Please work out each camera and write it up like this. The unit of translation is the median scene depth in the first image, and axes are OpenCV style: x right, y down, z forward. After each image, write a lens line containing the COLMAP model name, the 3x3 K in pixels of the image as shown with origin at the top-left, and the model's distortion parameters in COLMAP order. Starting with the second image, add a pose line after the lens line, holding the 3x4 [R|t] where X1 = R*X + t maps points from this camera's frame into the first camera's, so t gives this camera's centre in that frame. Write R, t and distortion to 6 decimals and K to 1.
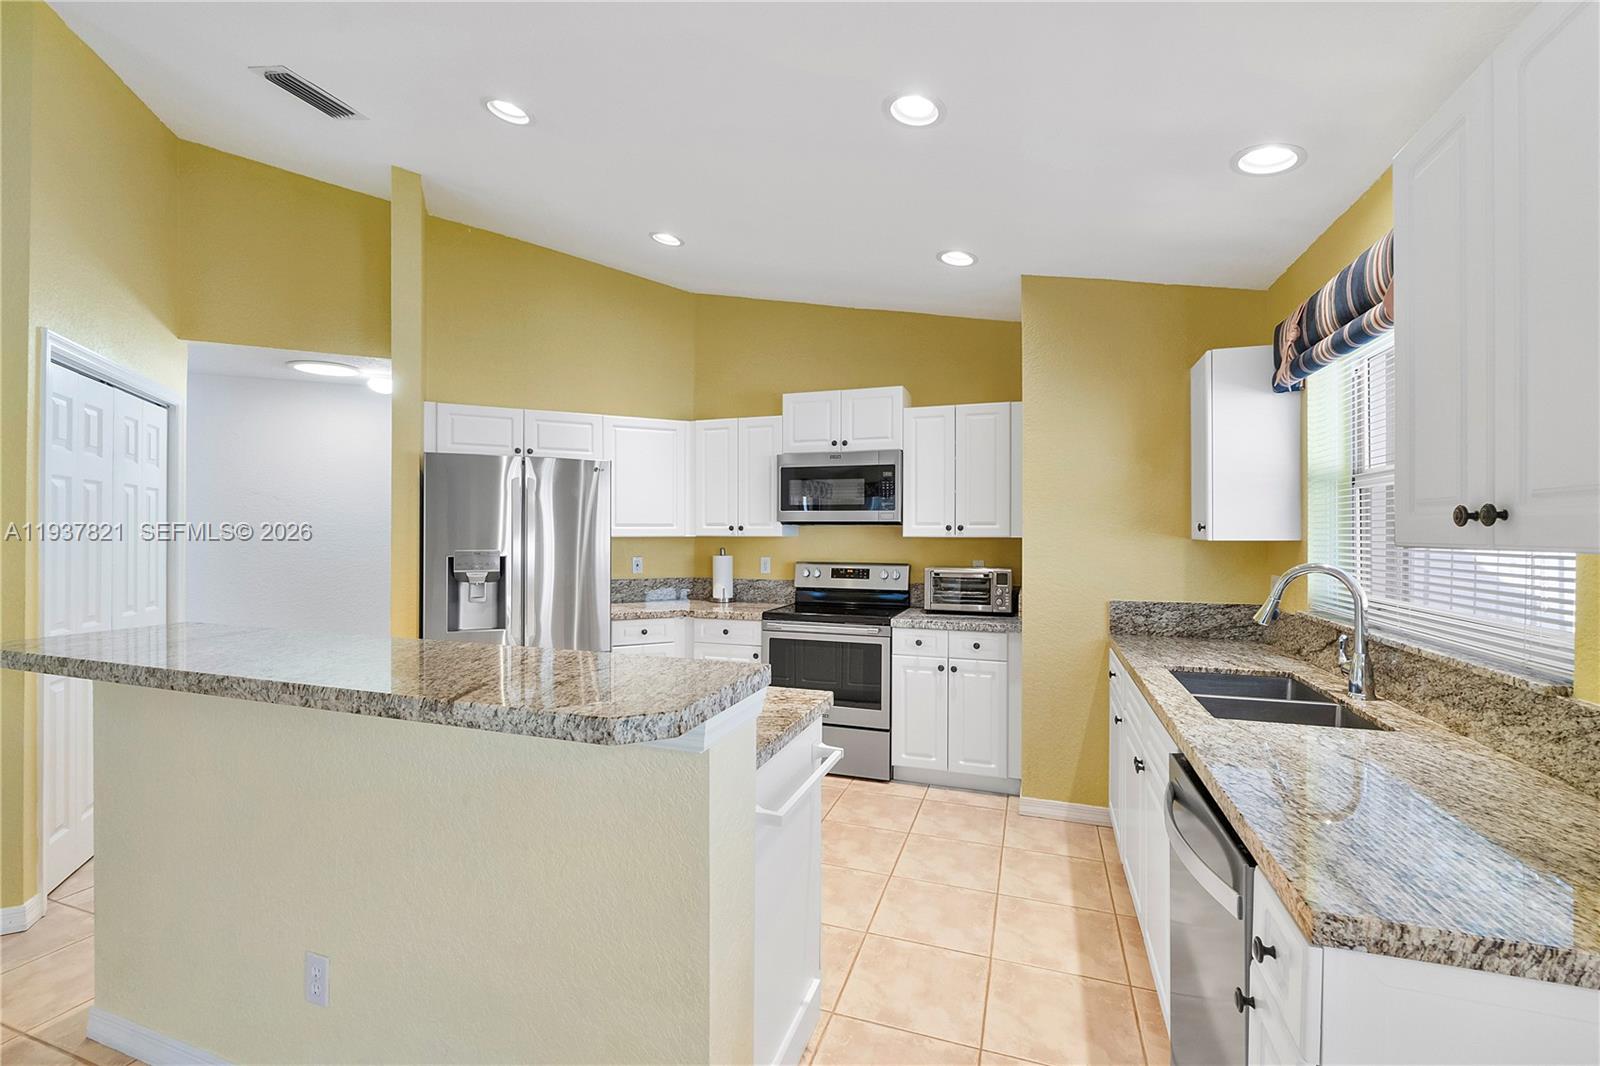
lens RADIAL K [[680.2, 0, 796.7], [0, 680.2, 527.7], [0, 0, 1]] dist [-0.003916, -0.001943]
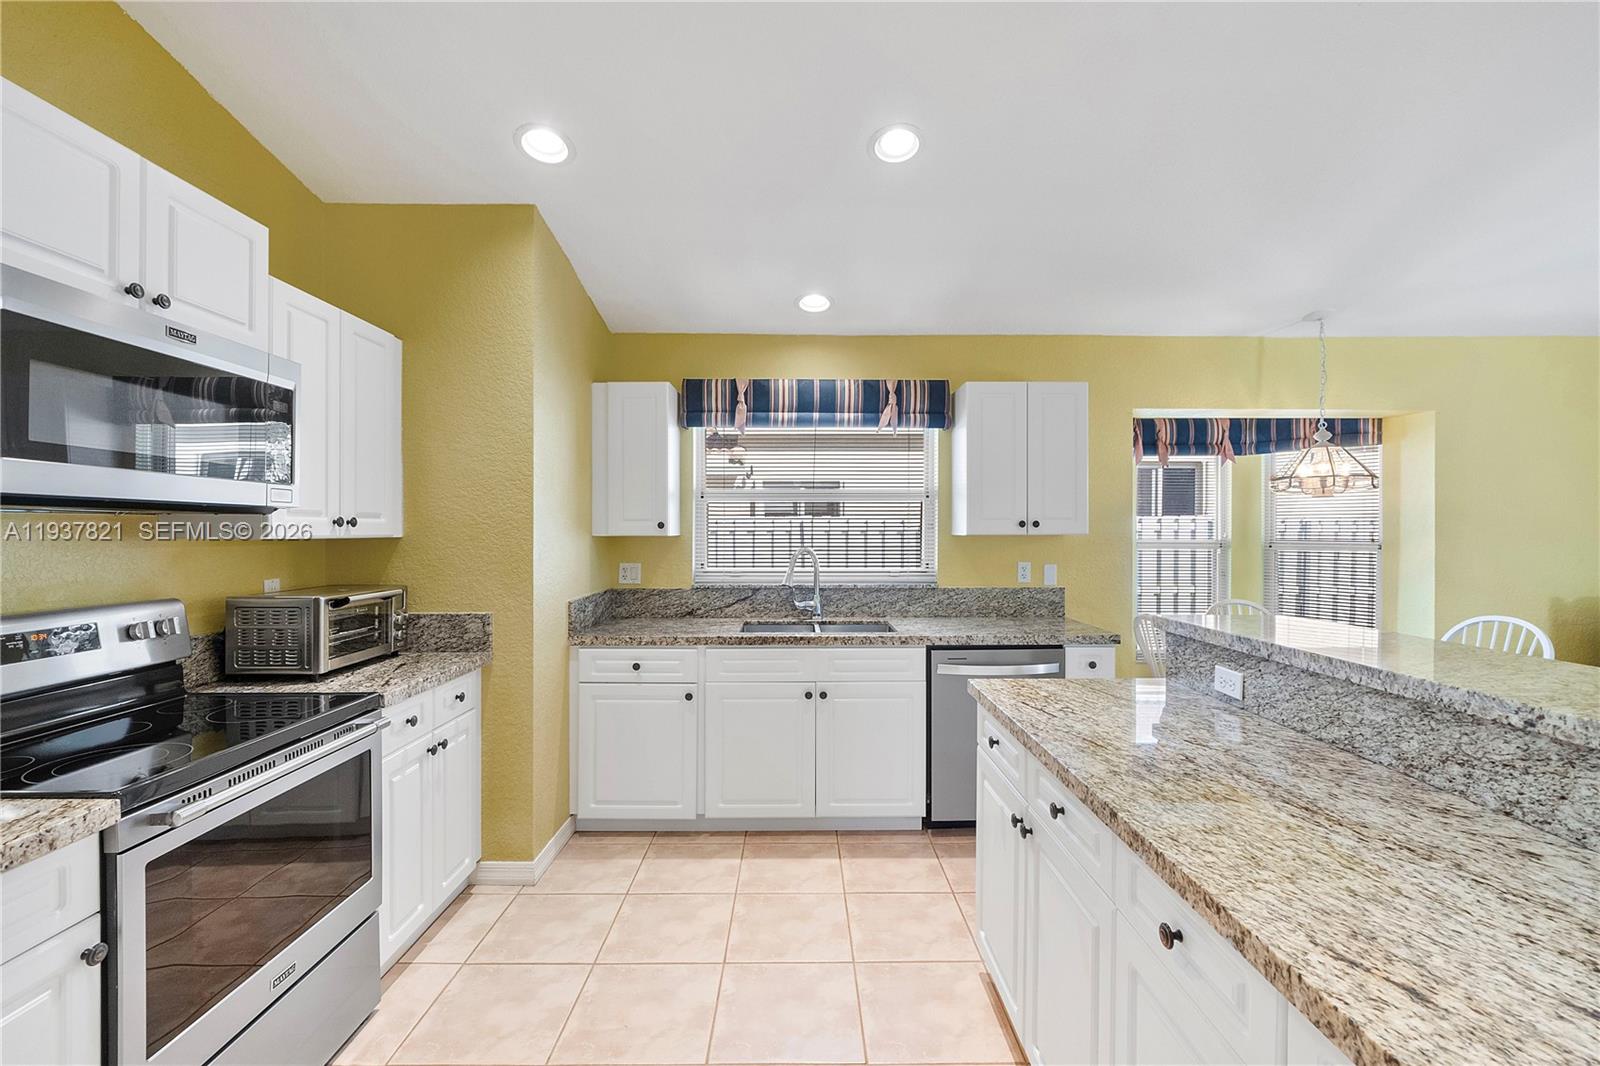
lens RADIAL K [[680.2, 0, 801.5], [0, 680.2, 534.5], [0, 0, 1]] dist [-0.003916, -0.001943]
pose [[-0.338063, -0.007473, 0.941094, -0.463669], [-0.005292, 0.999968, 0.006039, 0.005624], [-0.941109, -0.002939, -0.338091, 0.868322]]
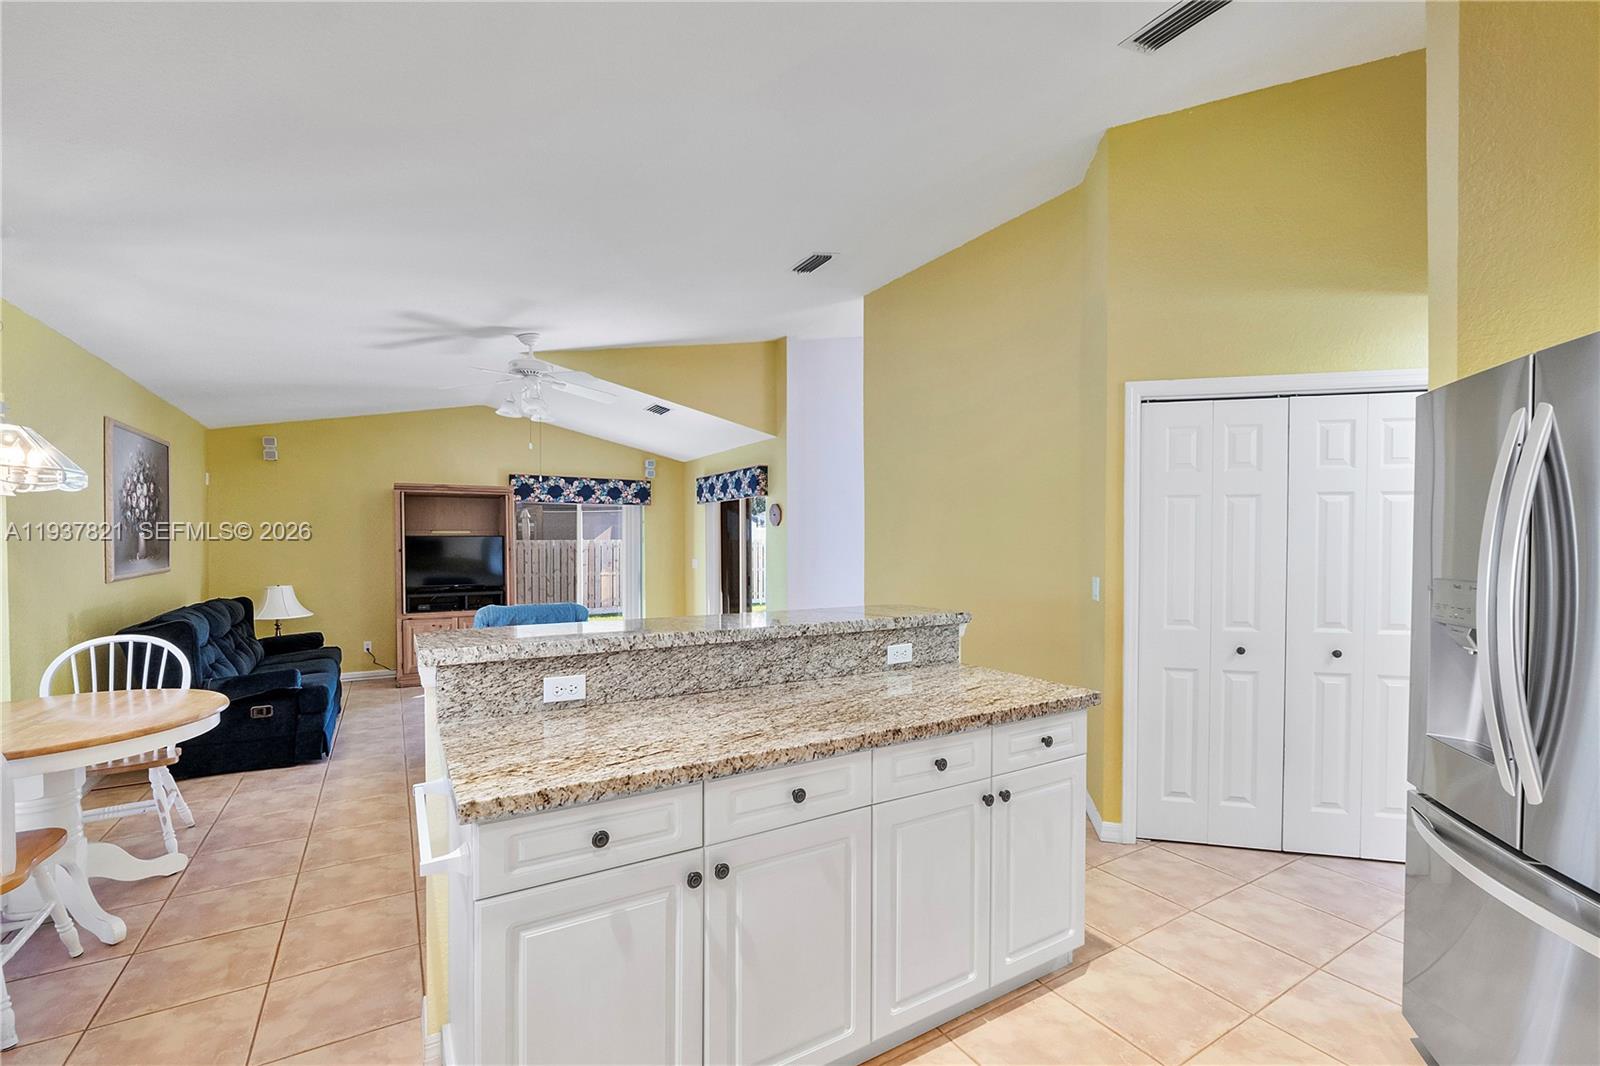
lens RADIAL K [[680.2, 0, 803.6], [0, 680.2, 542.9], [0, 0, 1]] dist [-0.003916, -0.001943]
pose [[-0.639500, -0.002542, -0.768787, 0.166047], [0.003265, 0.999977, -0.006022, 0.007560], [0.768784, -0.006361, -0.639476, 0.878626]]
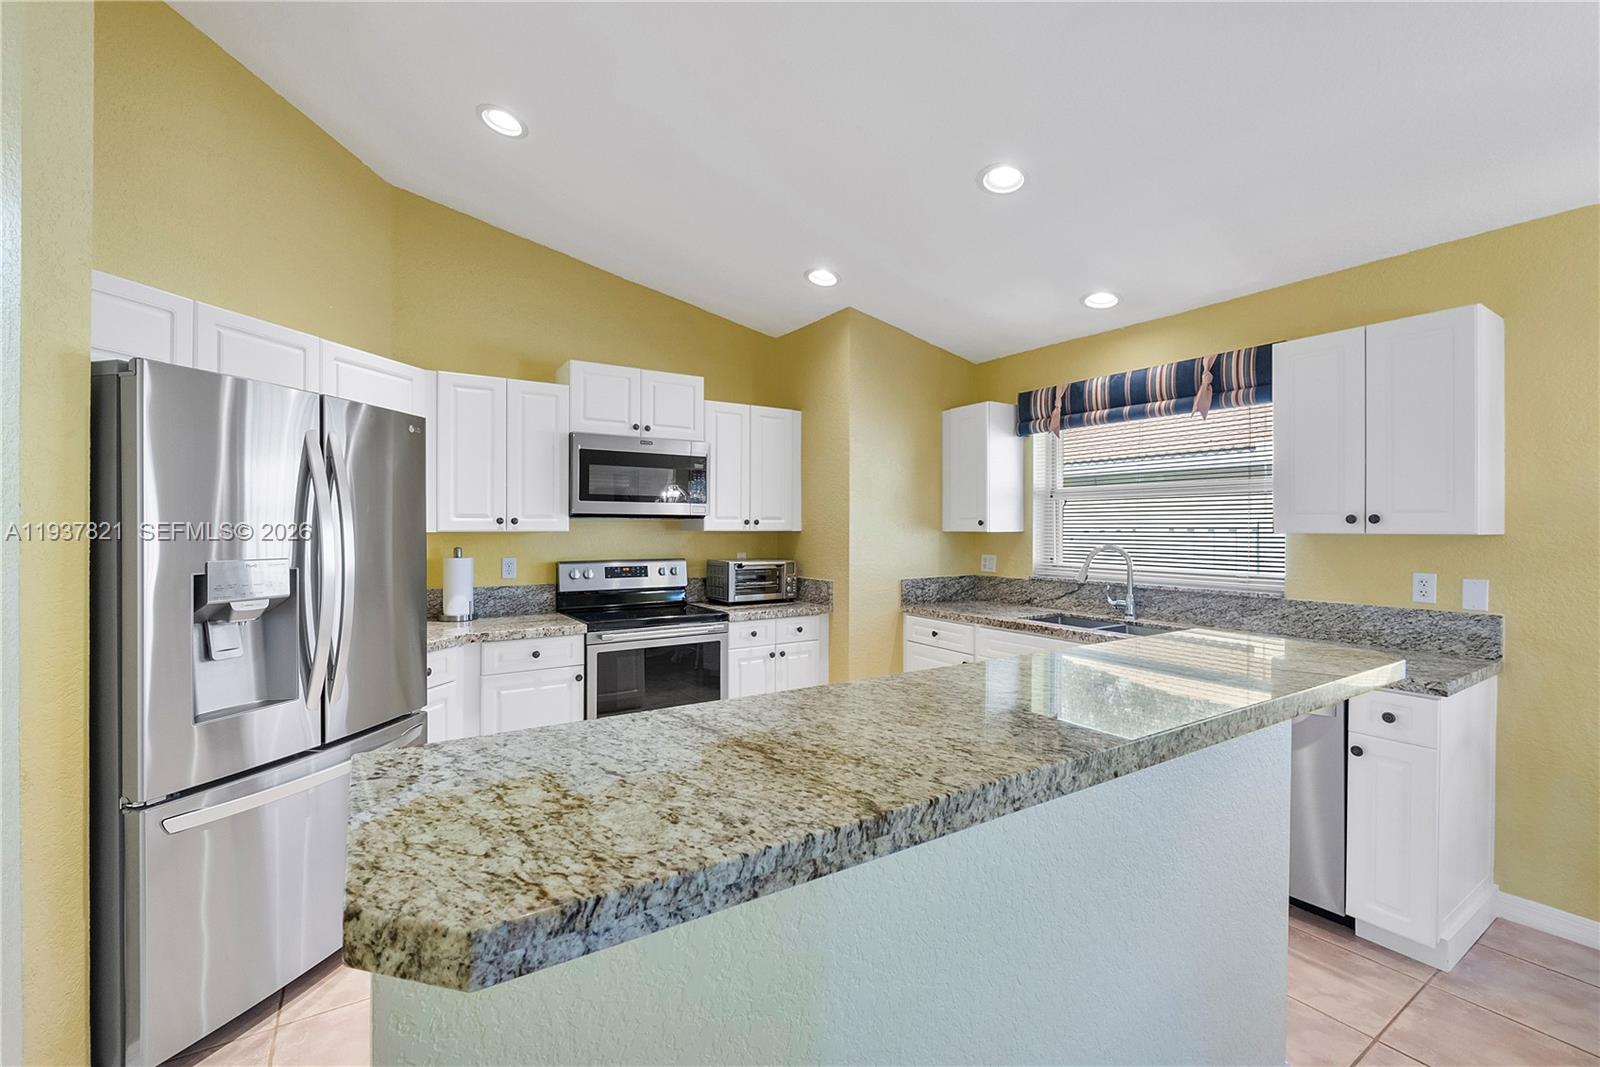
lens RADIAL K [[680.2, 0, 801.1], [0, 680.2, 529.7], [0, 0, 1]] dist [-0.003916, -0.001943]
pose [[0.614404, -0.004098, 0.788981, -0.576513], [-0.004478, 0.999952, 0.008681, 0.002626], [-0.788979, -0.008867, 0.614356, 0.306428]]
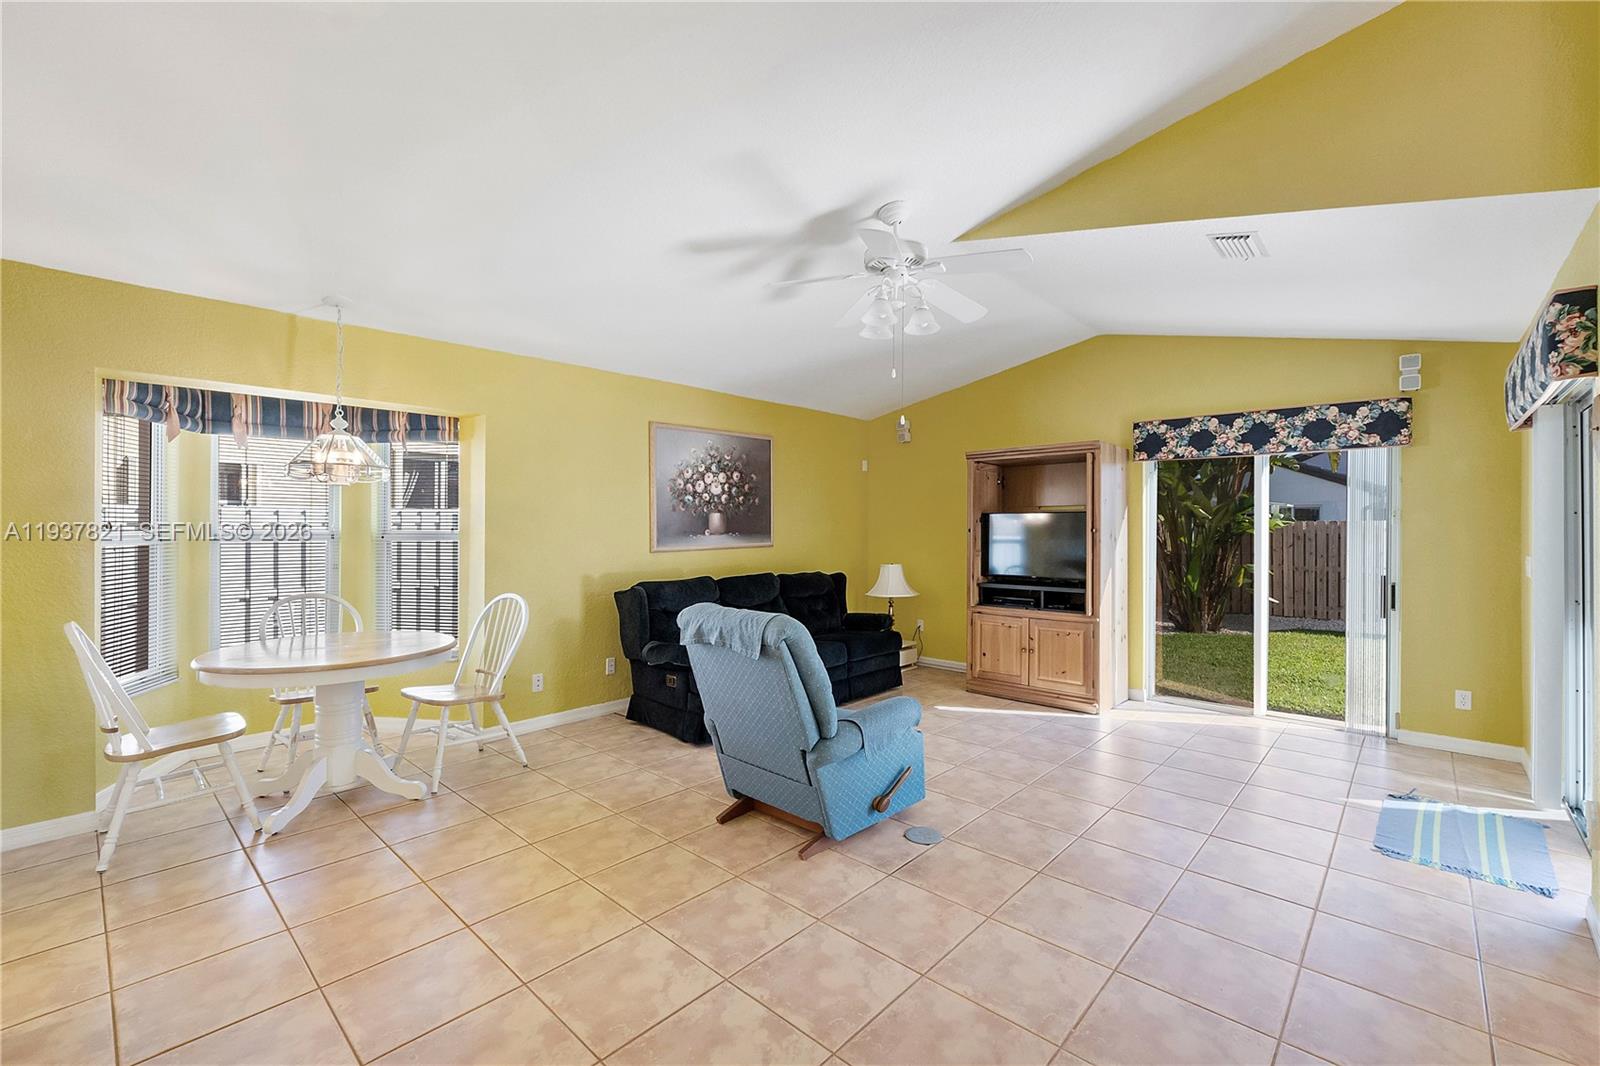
lens RADIAL K [[680.2, 0, 805.2], [0, 680.2, 526.7], [0, 0, 1]] dist [-0.003916, -0.001943]
pose [[-0.918039, -0.001717, 0.396487, -0.773758], [-0.004161, 0.999977, -0.005303, 0.014118], [-0.396469, -0.006518, -0.918025, 0.475872]]
